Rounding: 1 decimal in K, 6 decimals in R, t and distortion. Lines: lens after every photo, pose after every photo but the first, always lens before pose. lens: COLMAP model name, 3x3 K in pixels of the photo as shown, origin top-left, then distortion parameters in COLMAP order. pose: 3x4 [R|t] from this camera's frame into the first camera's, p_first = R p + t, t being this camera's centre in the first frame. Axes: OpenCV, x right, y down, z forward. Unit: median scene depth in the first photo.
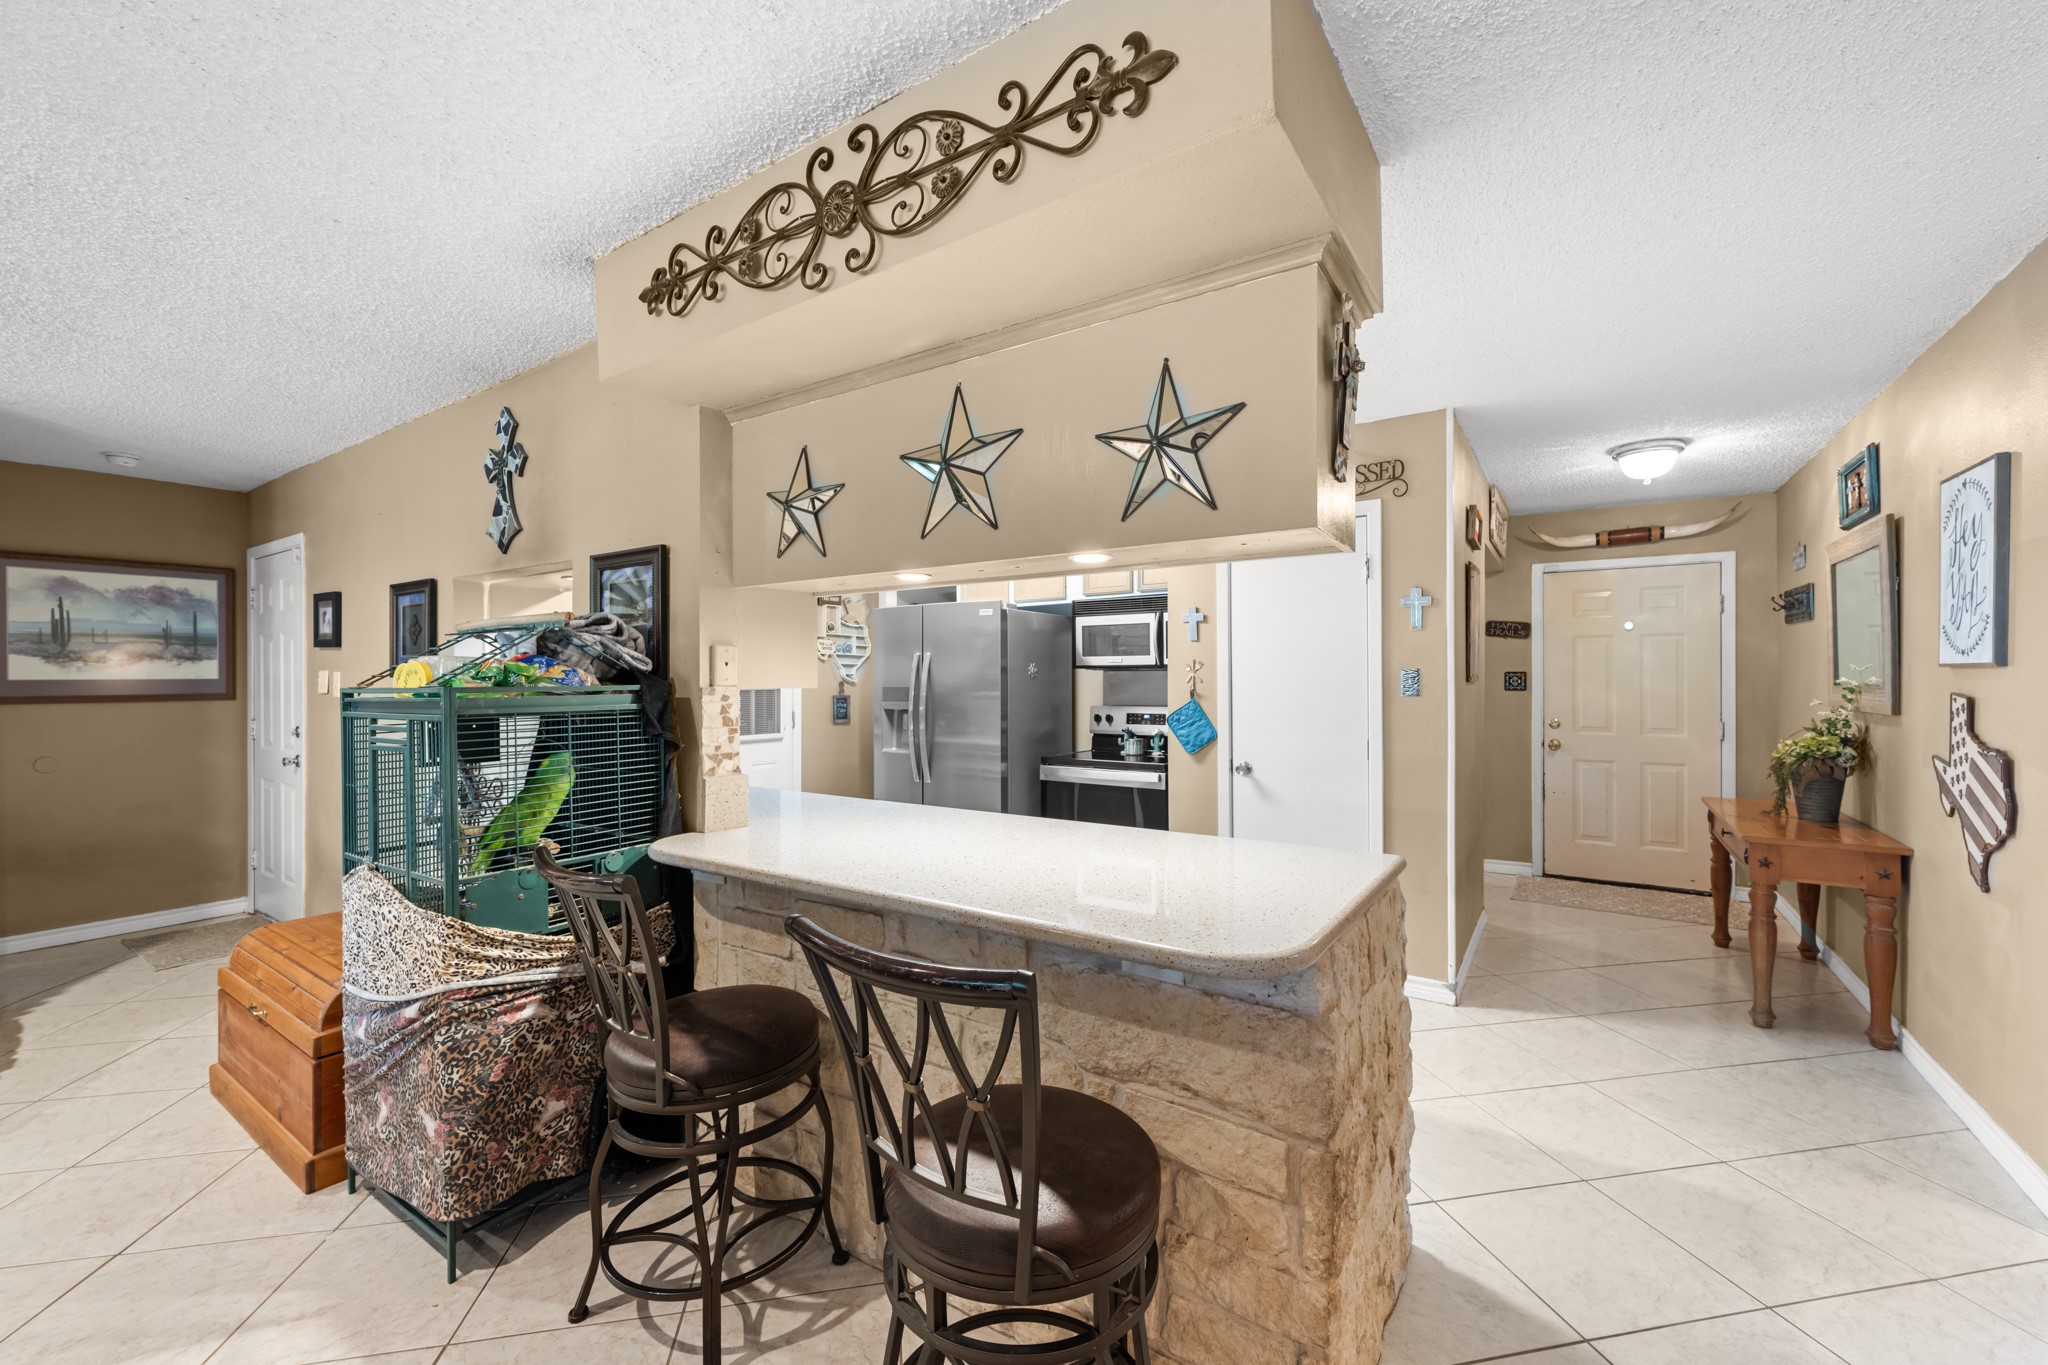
lens RADIAL K [[812.7, 0, 1020.7], [0, 812.7, 681.3], [0, 0, 1]] dist [-0.004598, 0.000214]
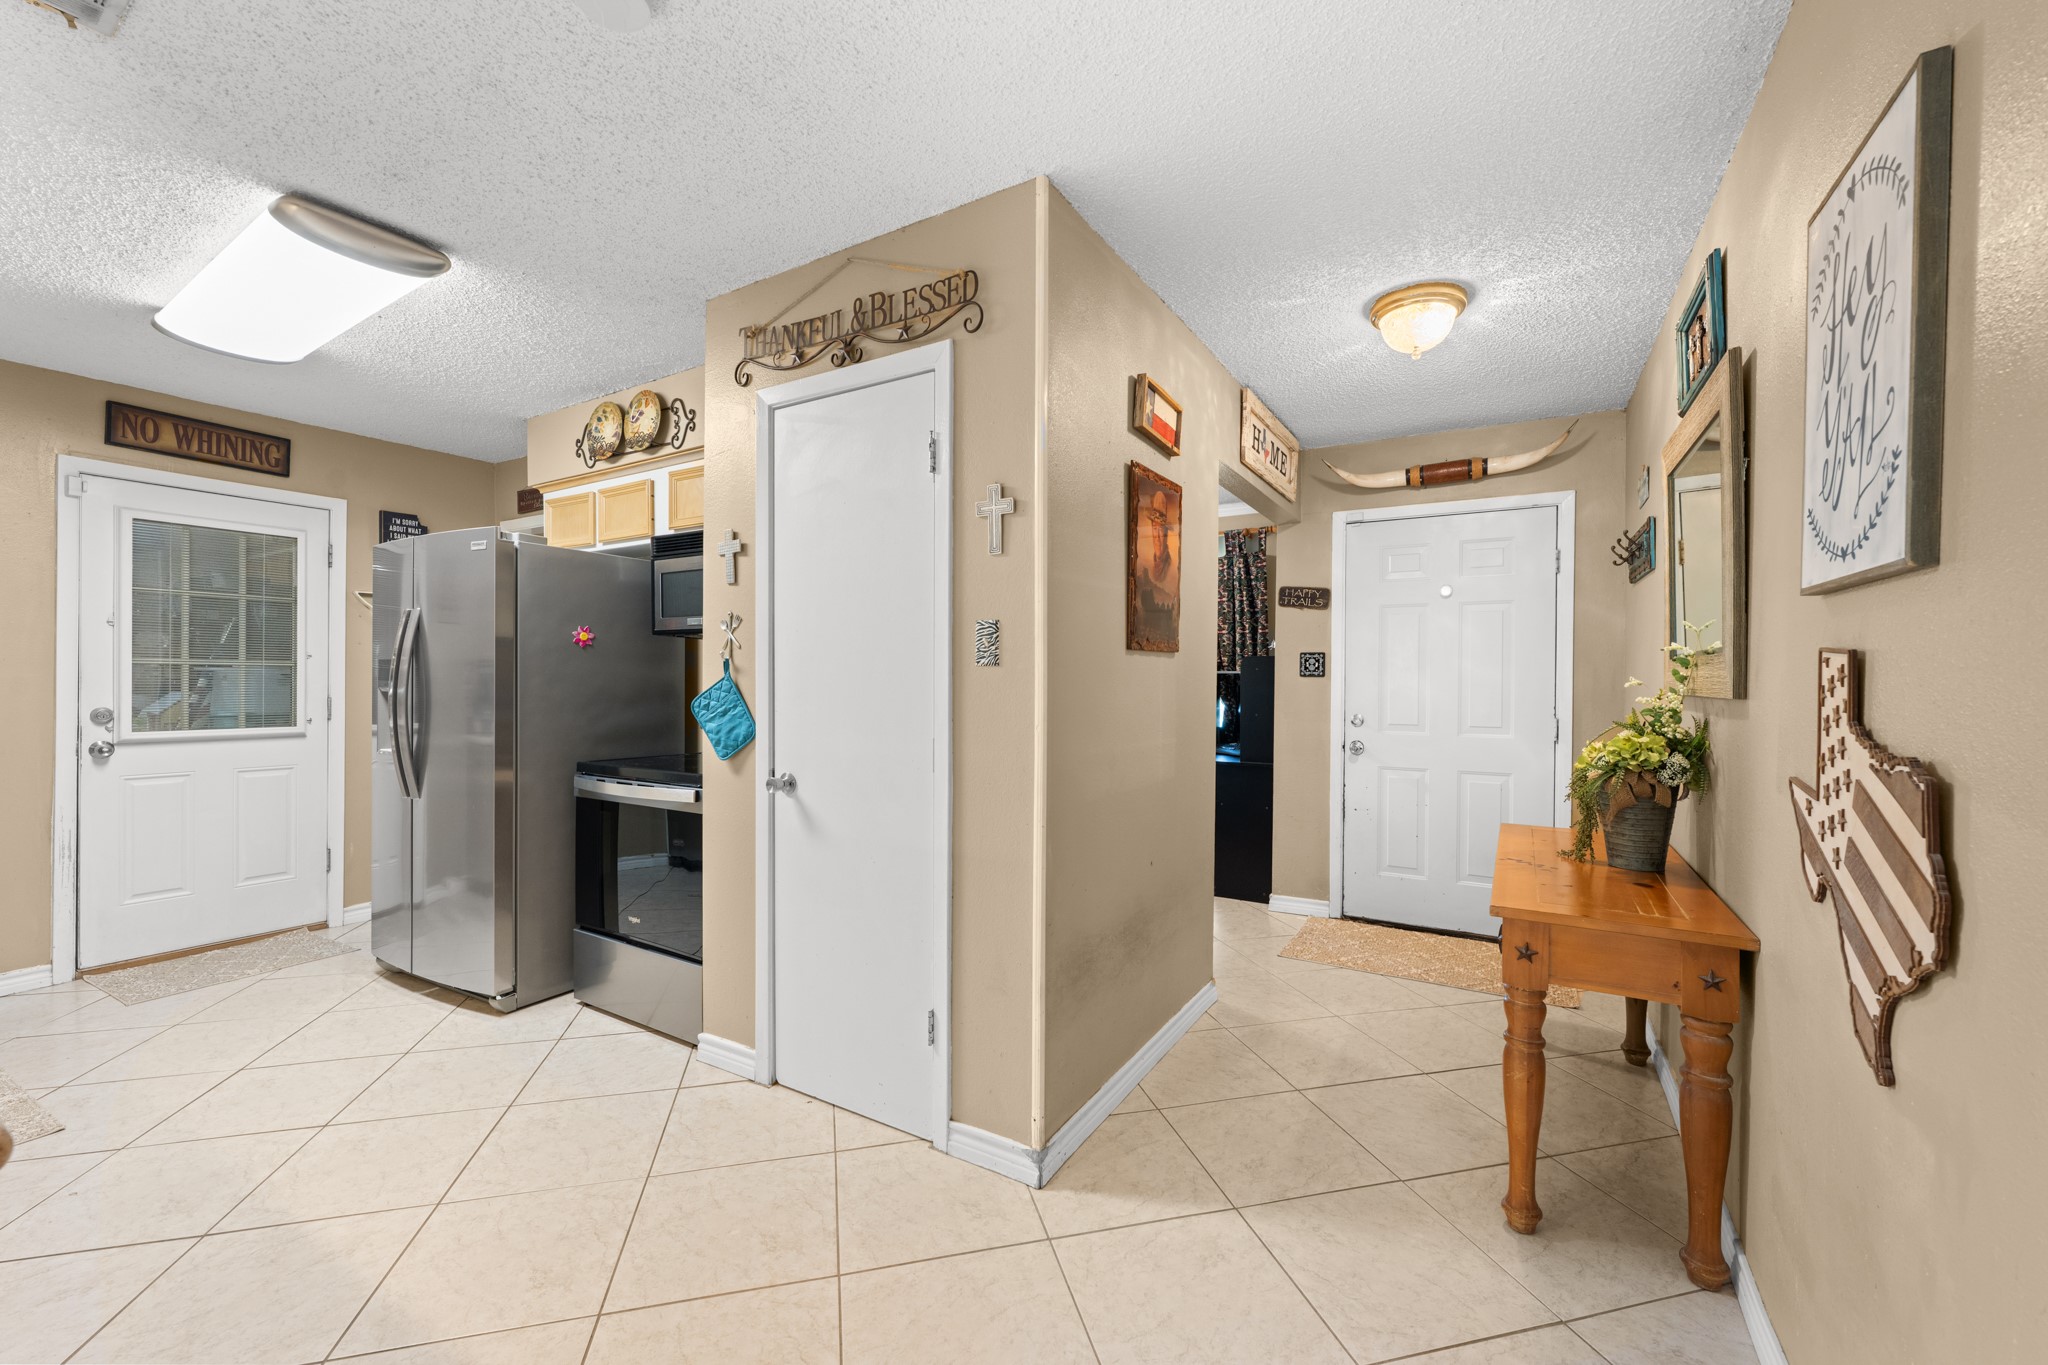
lens RADIAL K [[812.7, 0, 1027.0], [0, 812.7, 684.5], [0, 0, 1]] dist [-0.004598, 0.000214]
pose [[0.998099, 0.009087, 0.060951, 0.479701], [-0.009354, 0.999948, 0.004100, 0.029884], [-0.060911, -0.004663, 0.998132, 0.404170]]
